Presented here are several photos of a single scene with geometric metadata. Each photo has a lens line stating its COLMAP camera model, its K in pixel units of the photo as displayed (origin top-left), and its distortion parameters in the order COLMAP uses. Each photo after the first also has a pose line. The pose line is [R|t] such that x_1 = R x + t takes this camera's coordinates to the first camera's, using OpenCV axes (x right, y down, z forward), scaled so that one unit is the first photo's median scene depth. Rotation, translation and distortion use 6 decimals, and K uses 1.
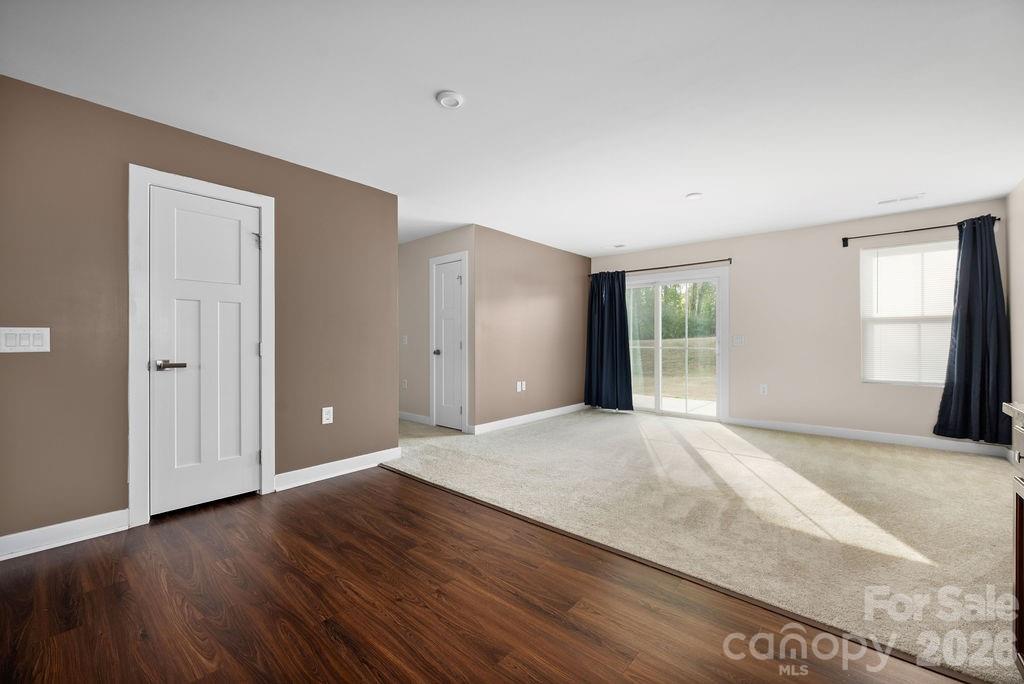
lens RADIAL K [[419.8, 0, 508.8], [0, 419.8, 338.4], [0, 0, 1]] dist [-0.003345, 0.000386]
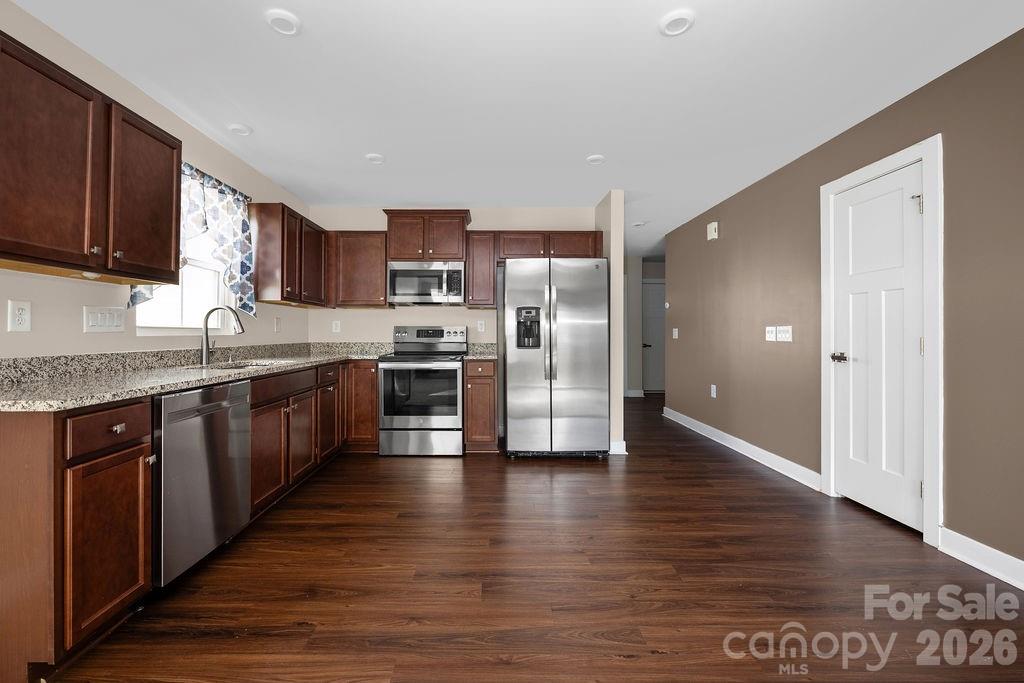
lens RADIAL K [[419.8, 0, 489.0], [0, 419.8, 326.7], [0, 0, 1]] dist [-0.003345, 0.000386]
pose [[-0.756919, -0.010265, -0.653428, 0.556508], [0.003786, 0.999791, -0.020092, 0.004472], [0.653497, -0.017682, -0.756722, 1.217341]]
